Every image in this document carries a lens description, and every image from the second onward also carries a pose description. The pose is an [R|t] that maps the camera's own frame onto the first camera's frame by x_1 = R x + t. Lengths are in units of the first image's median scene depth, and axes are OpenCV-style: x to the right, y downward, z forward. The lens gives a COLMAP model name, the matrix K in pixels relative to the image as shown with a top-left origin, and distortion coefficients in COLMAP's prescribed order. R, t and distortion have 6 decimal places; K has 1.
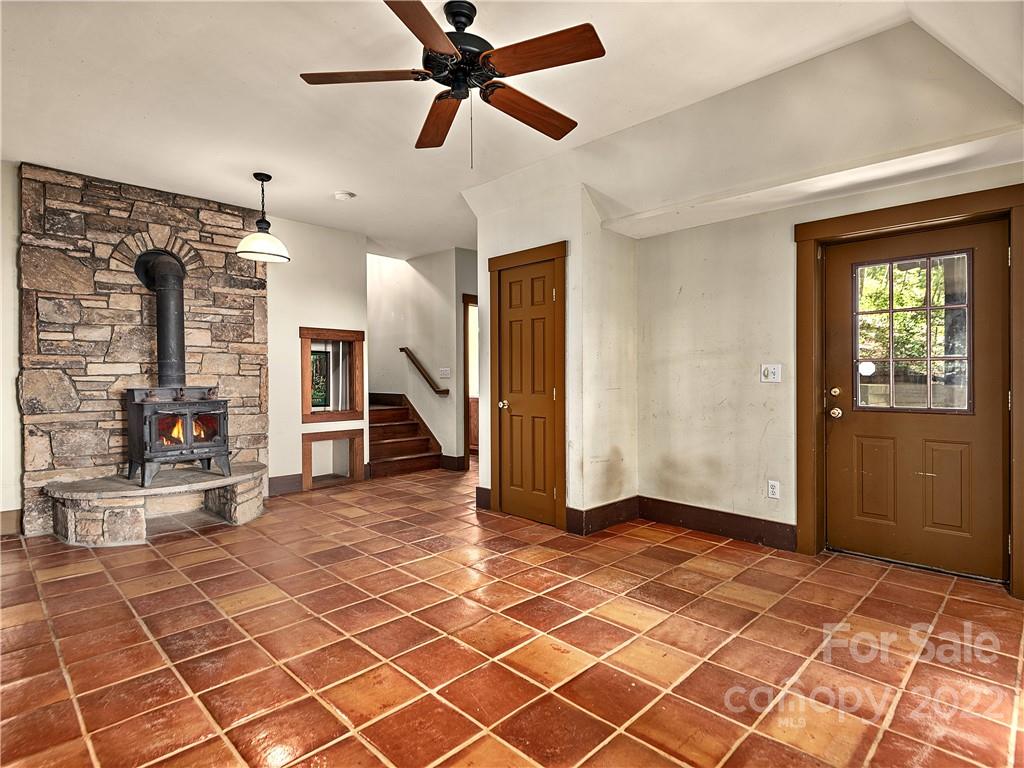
lens RADIAL K [[539.5, 0, 506.8], [0, 539.5, 375.4], [0, 0, 1]] dist [0.020489, -0.001835]
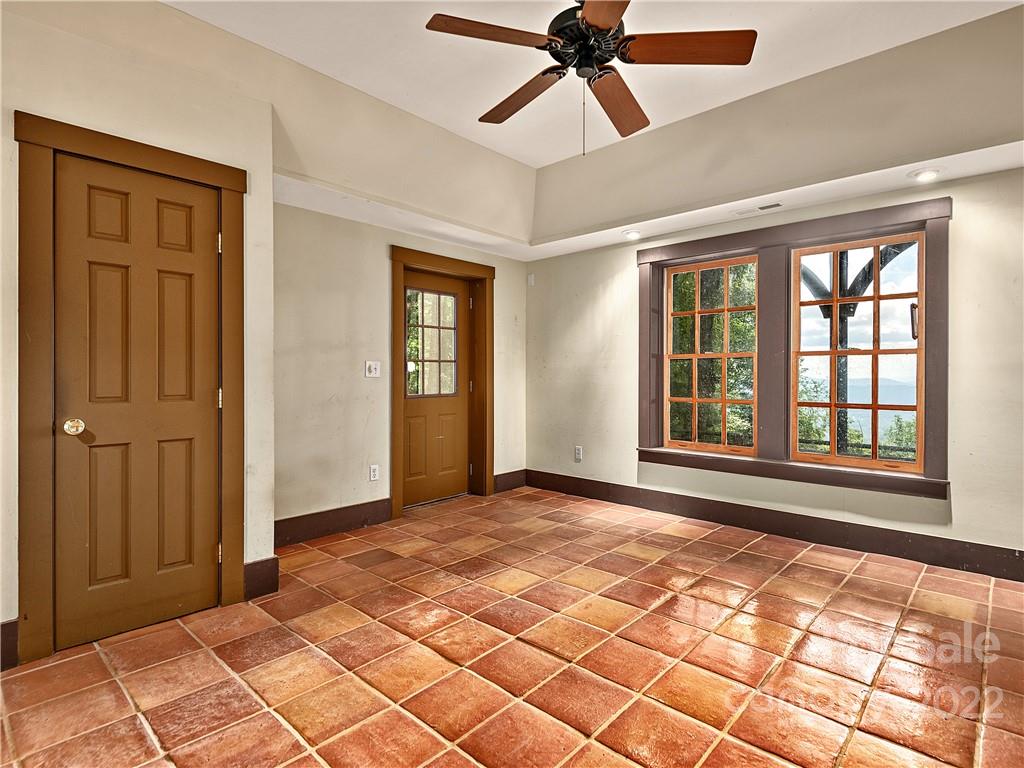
lens RADIAL K [[576.9, 0, 514.0], [0, 576.9, 370.2], [0, 0, 1]] dist [0.035184, -0.000928]
pose [[-0.088885, 0.005611, 0.996026, -0.794544], [-0.001454, 0.999982, -0.005764, 0.004757], [-0.996041, -0.001961, -0.088876, 0.891570]]
